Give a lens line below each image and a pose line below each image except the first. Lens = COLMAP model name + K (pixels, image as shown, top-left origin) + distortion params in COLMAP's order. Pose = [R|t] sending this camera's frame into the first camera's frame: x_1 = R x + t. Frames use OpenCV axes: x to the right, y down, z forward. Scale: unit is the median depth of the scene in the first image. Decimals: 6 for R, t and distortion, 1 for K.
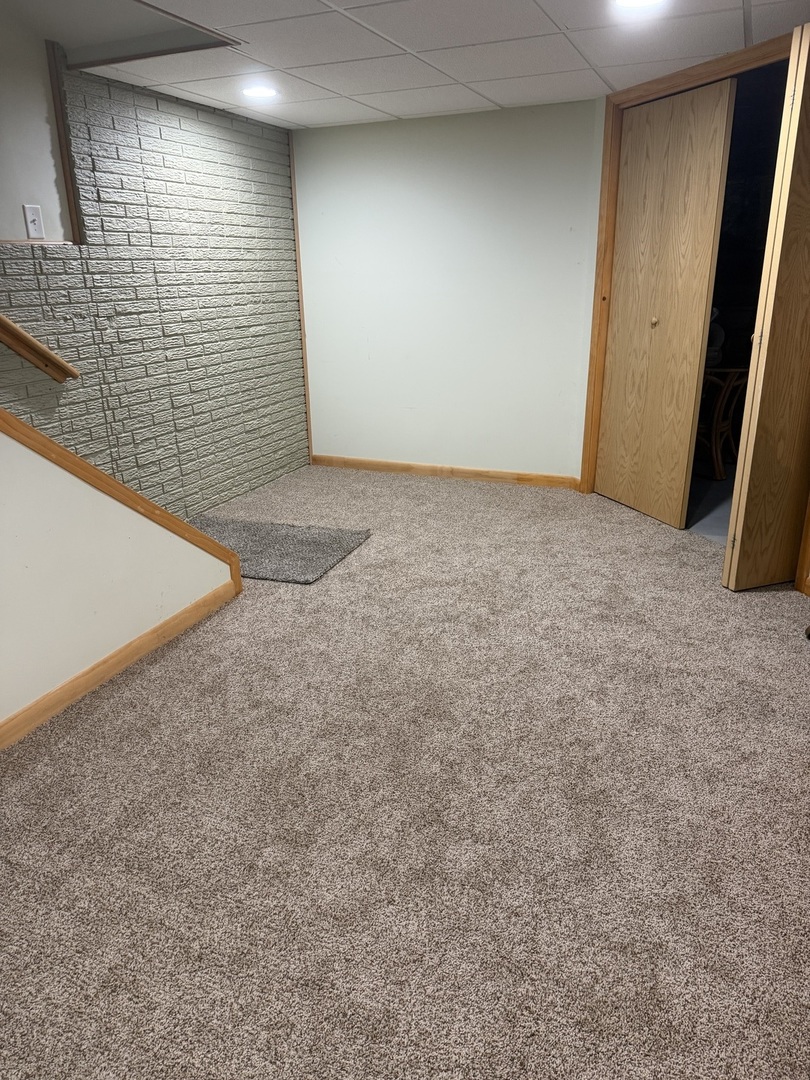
lens RADIAL K [[775.8, 0, 409.9], [0, 775.8, 497.9], [0, 0, 1]] dist [0.161769, -0.206970]
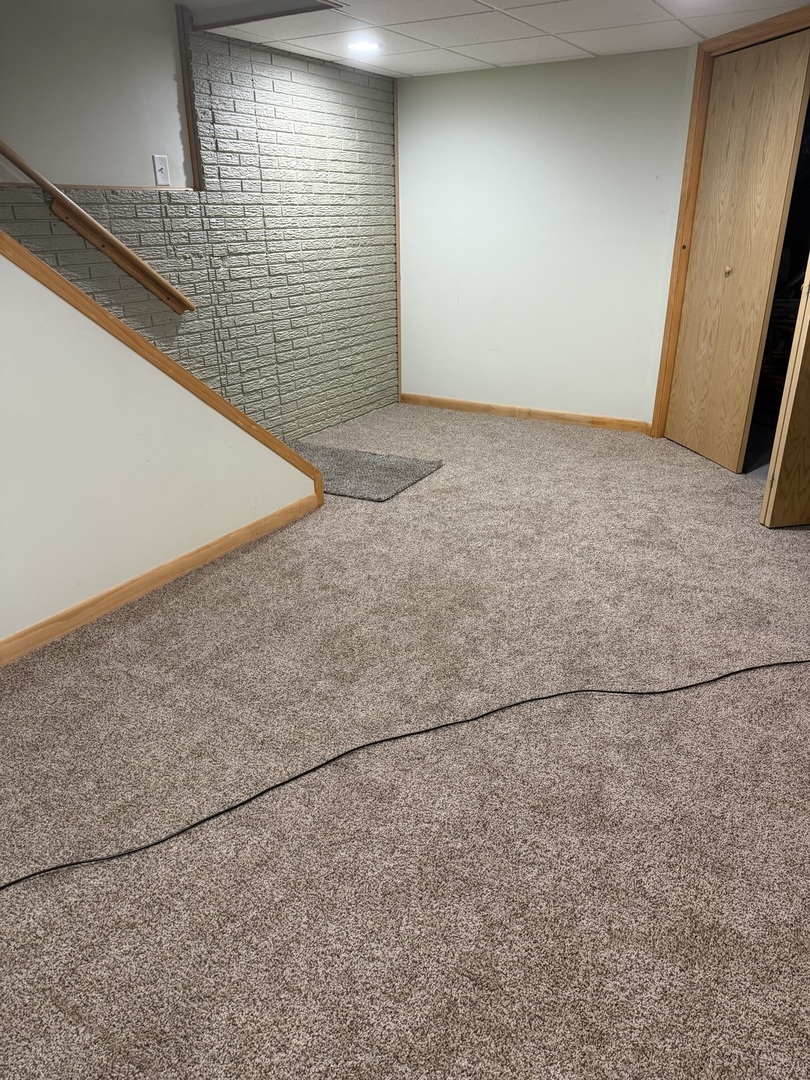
lens RADIAL K [[775.8, 0, 409.9], [0, 775.8, 497.9], [0, 0, 1]] dist [0.161769, -0.206970]
pose [[0.990036, 0.060458, -0.127173, 0.053625], [-0.052066, 0.996304, 0.068314, 0.025192], [0.130834, -0.061012, 0.989525, -0.108495]]
